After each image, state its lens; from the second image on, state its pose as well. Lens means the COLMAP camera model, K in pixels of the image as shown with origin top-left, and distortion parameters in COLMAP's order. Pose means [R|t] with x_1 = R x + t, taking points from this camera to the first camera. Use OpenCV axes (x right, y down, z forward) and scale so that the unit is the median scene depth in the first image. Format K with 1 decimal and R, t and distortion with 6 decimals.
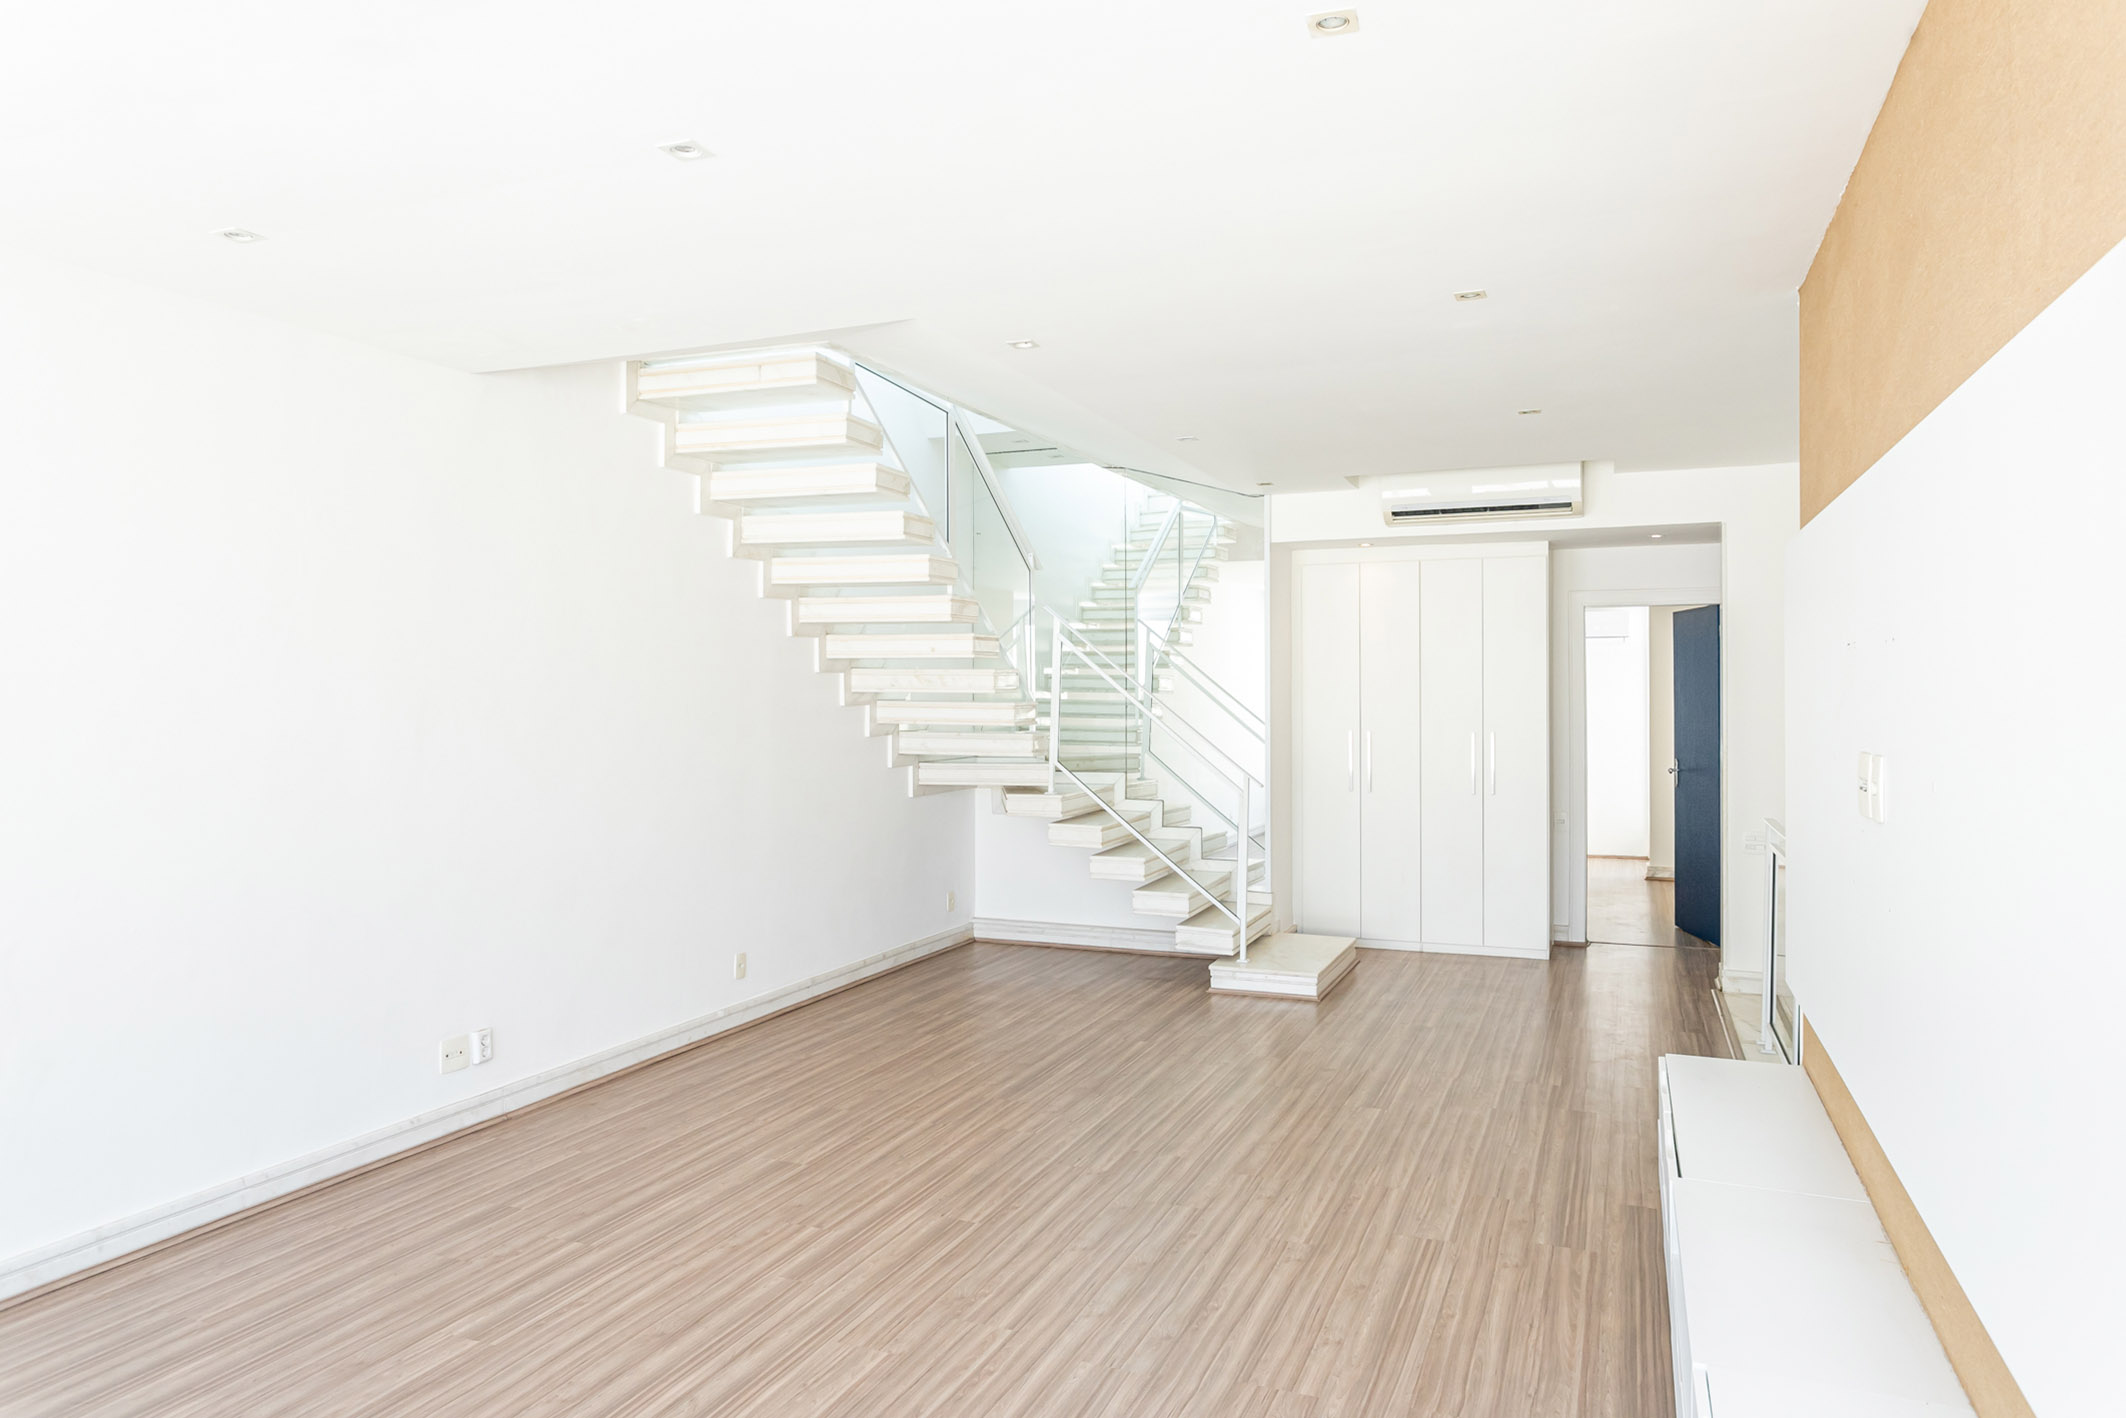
lens RADIAL K [[1352.9, 0, 1062.8], [0, 1352.9, 716.8], [0, 0, 1]] dist [-0.003690, 0.013556]
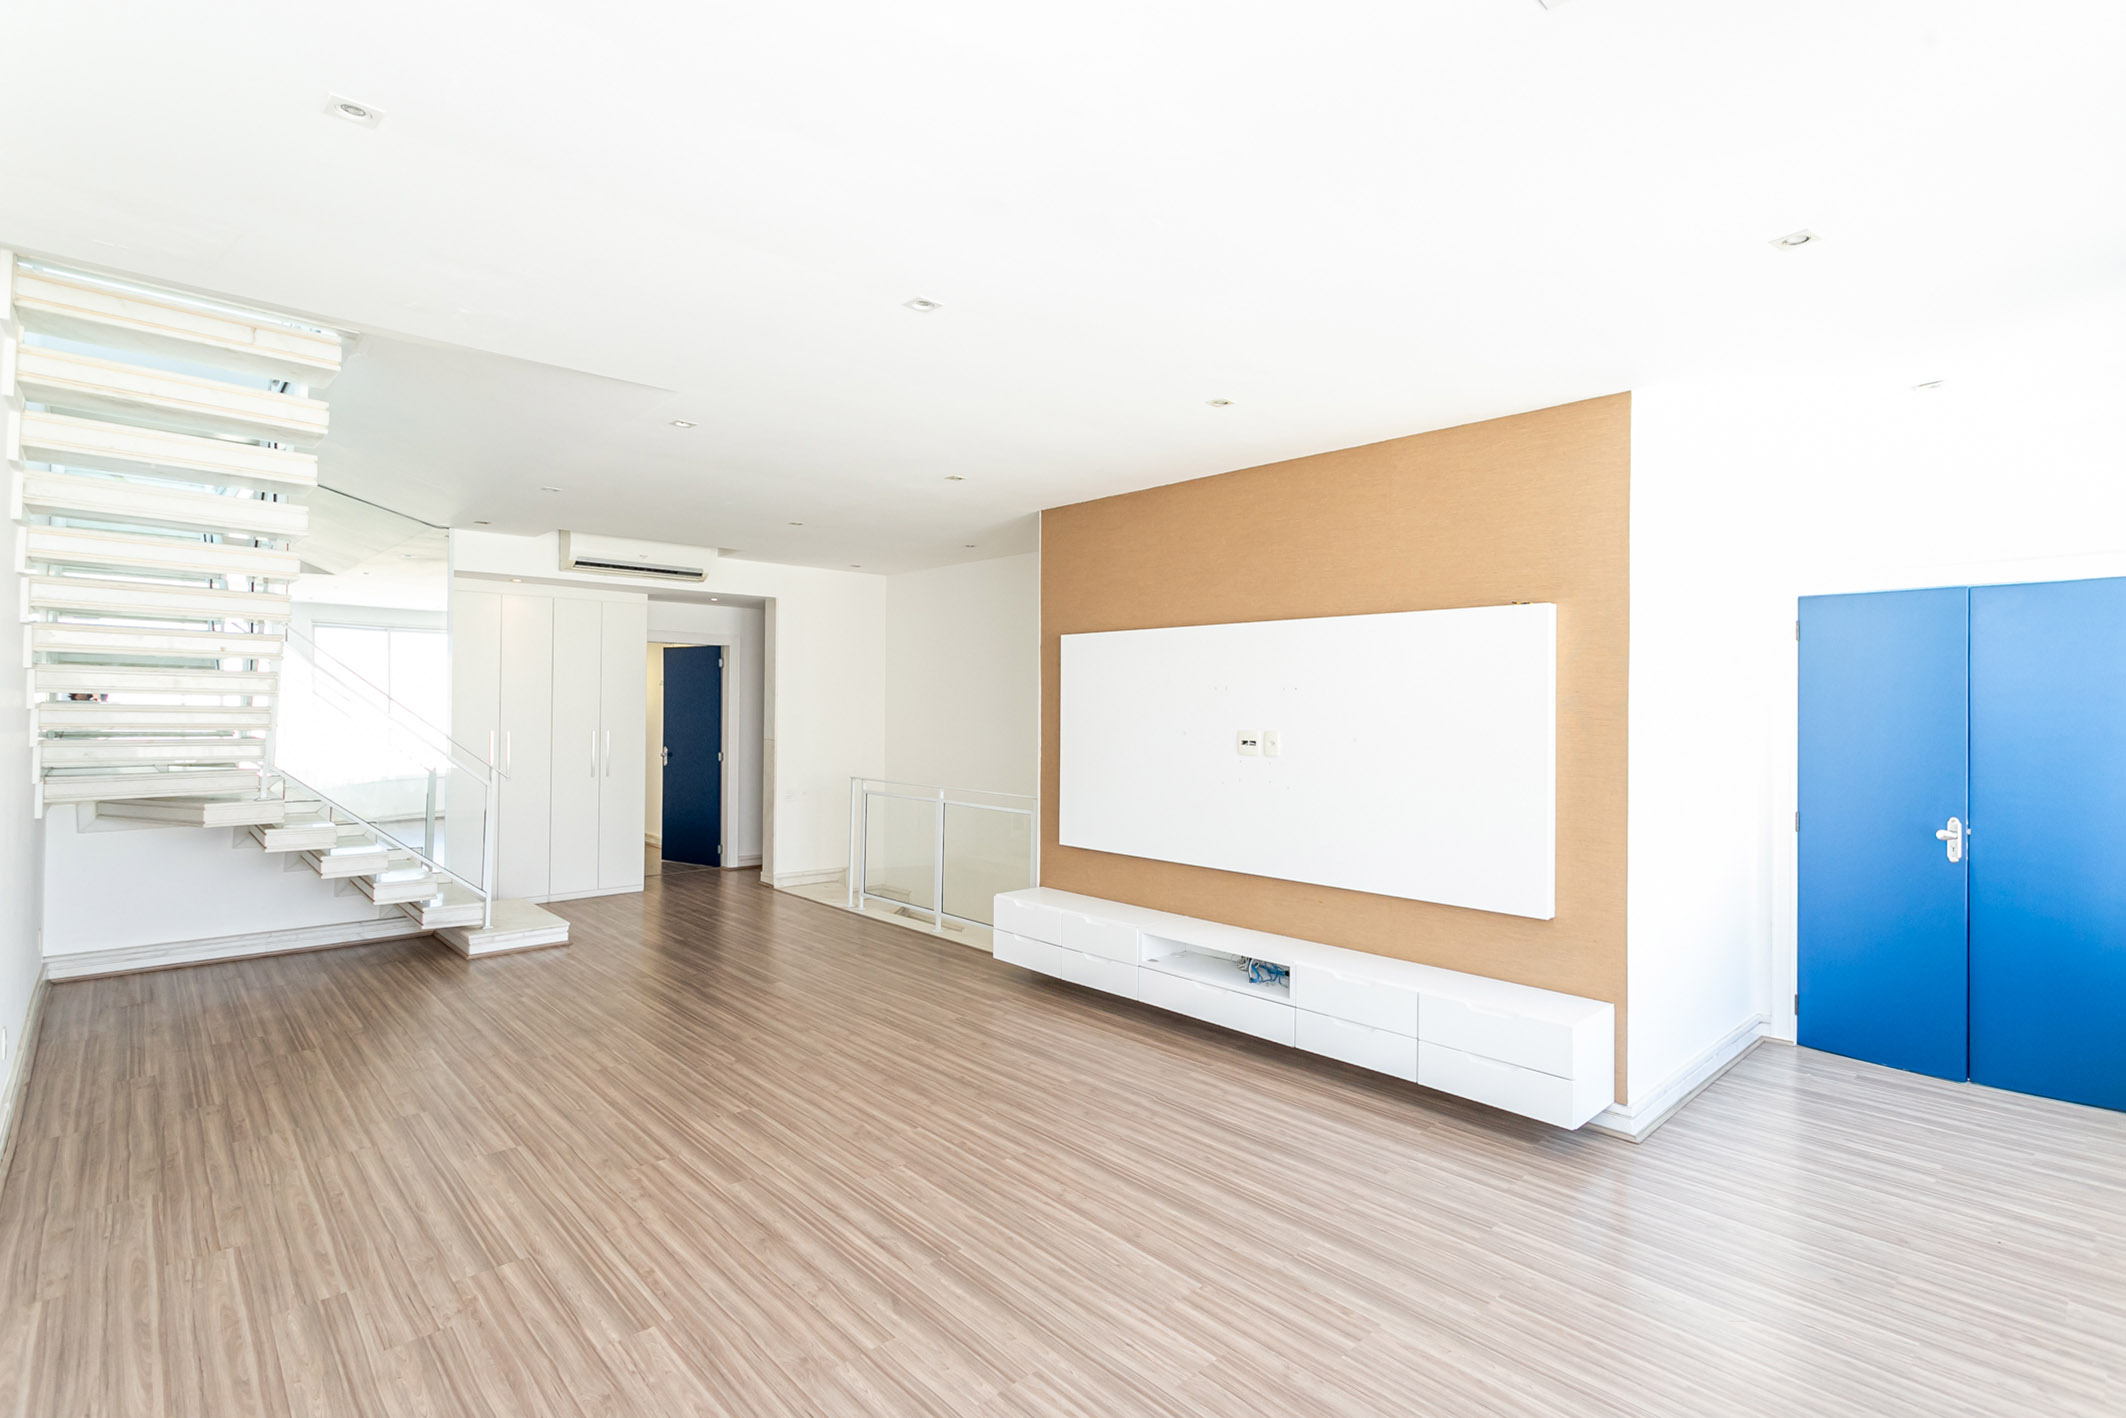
lens RADIAL K [[1011.7, 0, 1063.2], [0, 1011.7, 698.3], [0, 0, 1]] dist [0.002082, 0.001305]
pose [[0.417033, 0.012863, 0.908800, -0.833945], [0.007561, 0.999816, -0.017621, 0.001781], [-0.908860, 0.014220, 0.416859, 0.324863]]
